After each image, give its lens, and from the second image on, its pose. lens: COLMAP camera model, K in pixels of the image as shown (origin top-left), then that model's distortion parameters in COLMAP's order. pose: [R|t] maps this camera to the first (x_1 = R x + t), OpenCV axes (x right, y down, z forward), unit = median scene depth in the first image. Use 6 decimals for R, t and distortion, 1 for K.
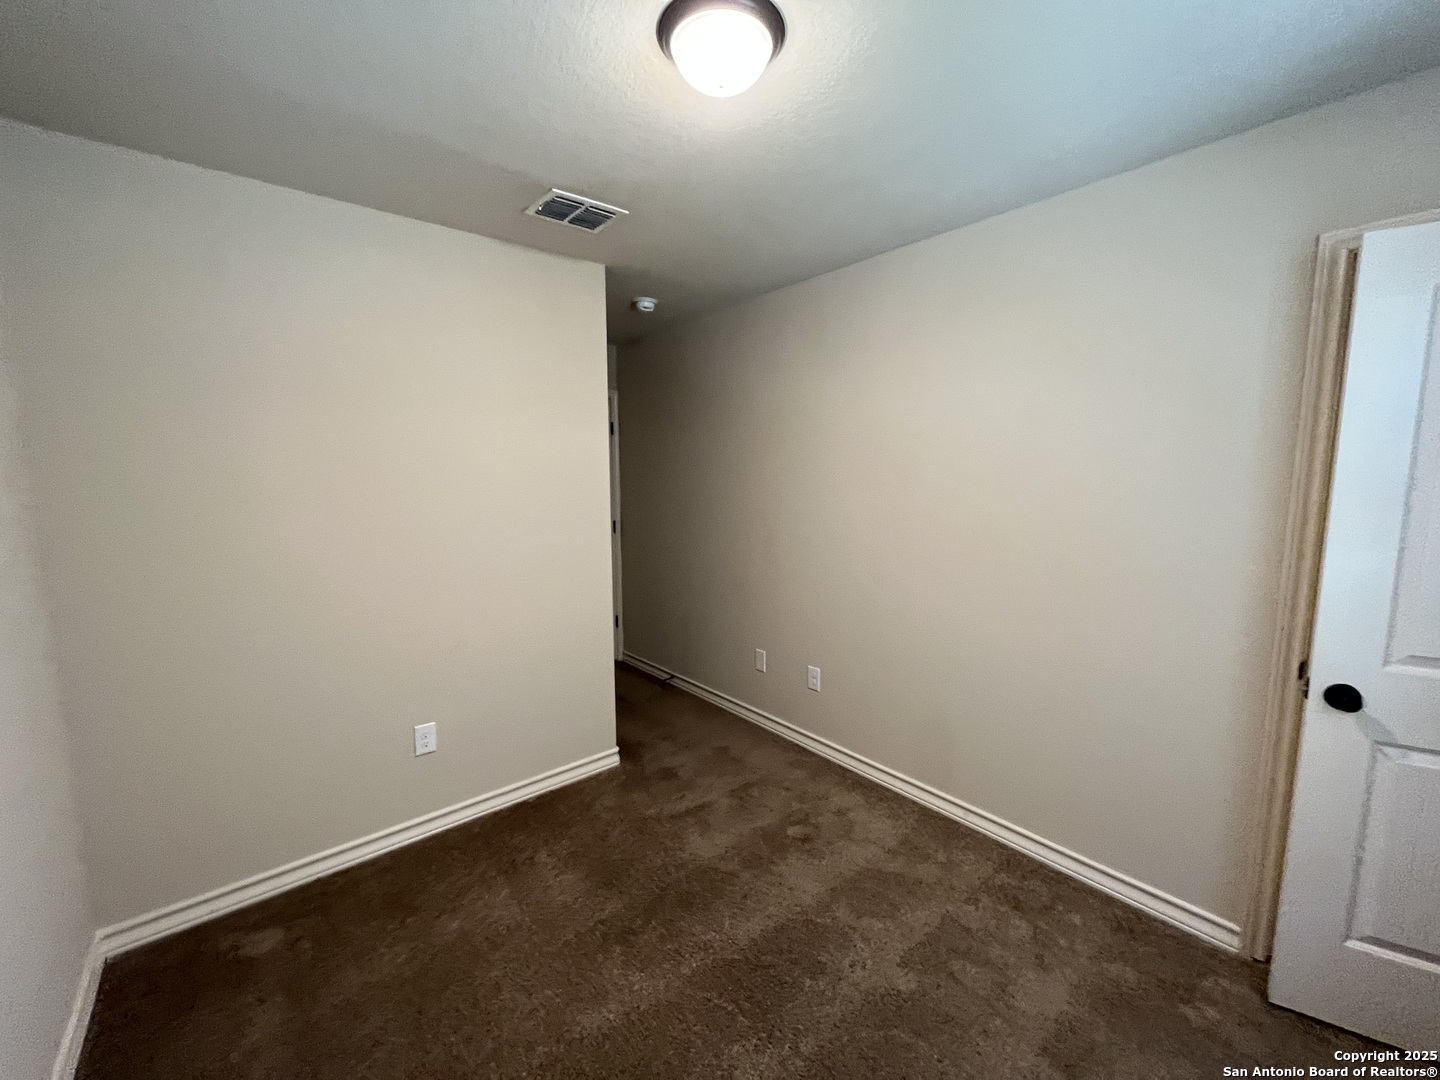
lens RADIAL K [[581.6, 0, 706.4], [0, 581.6, 537.5], [0, 0, 1]] dist [-0.002235, -0.000485]
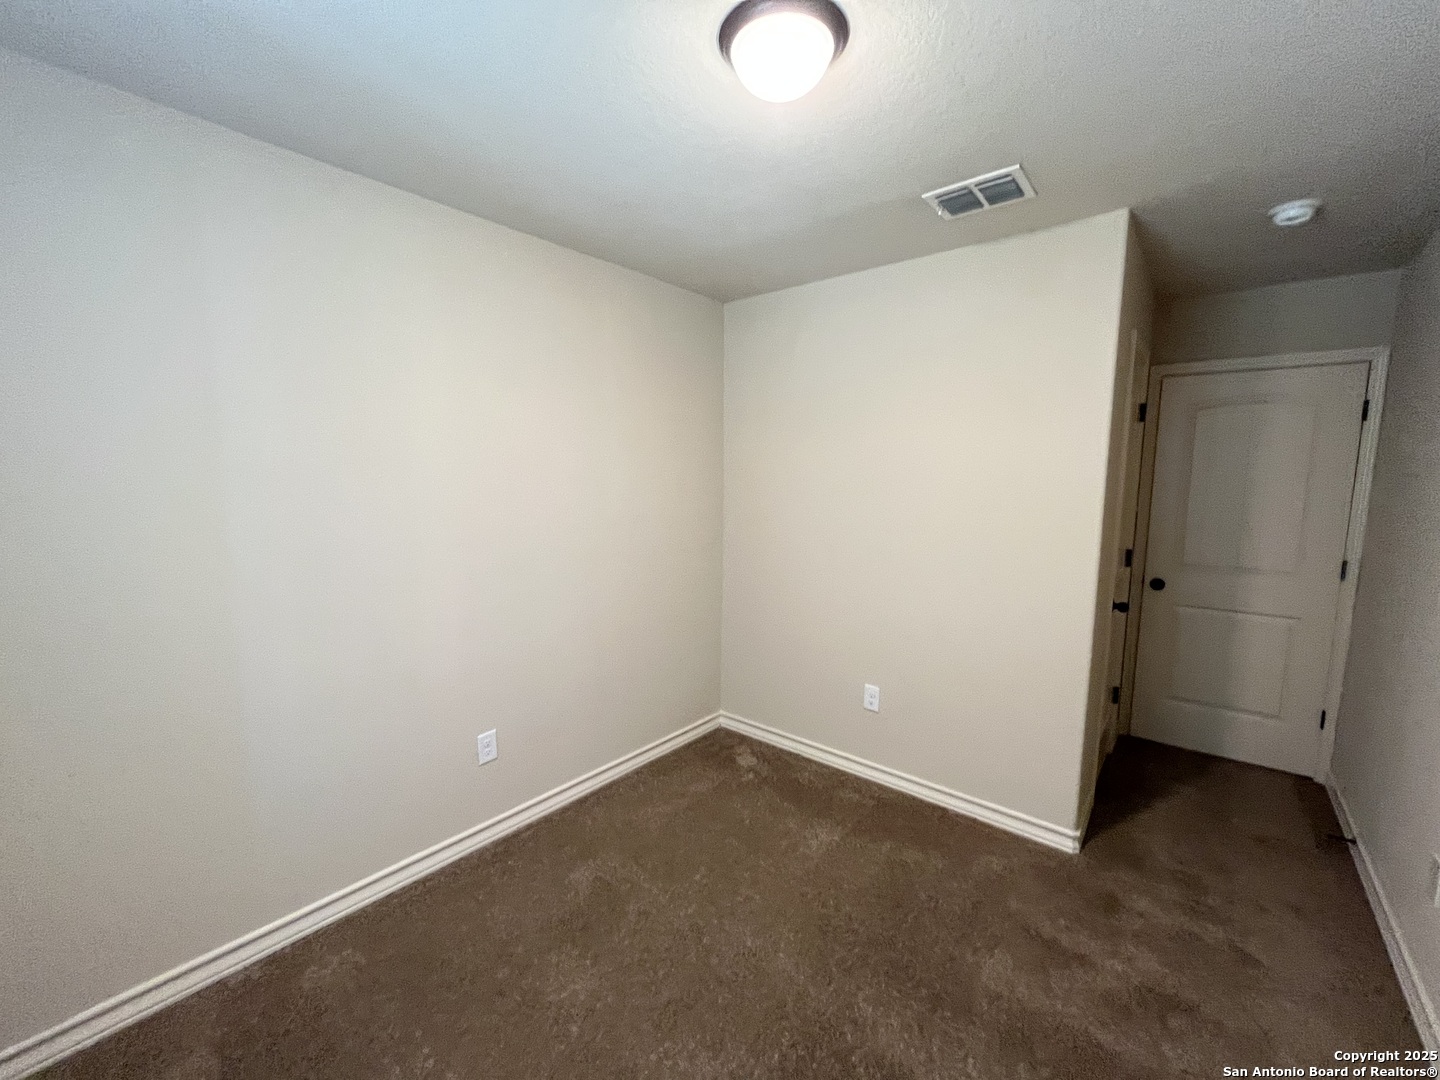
lens RADIAL K [[581.6, 0, 729.6], [0, 581.6, 539.1], [0, 0, 1]] dist [-0.002235, -0.000485]
pose [[0.186187, 0.122970, -0.974789, 0.533701], [-0.118783, 0.987677, 0.101908, -0.059399], [0.975308, 0.096814, 0.198499, 0.397663]]
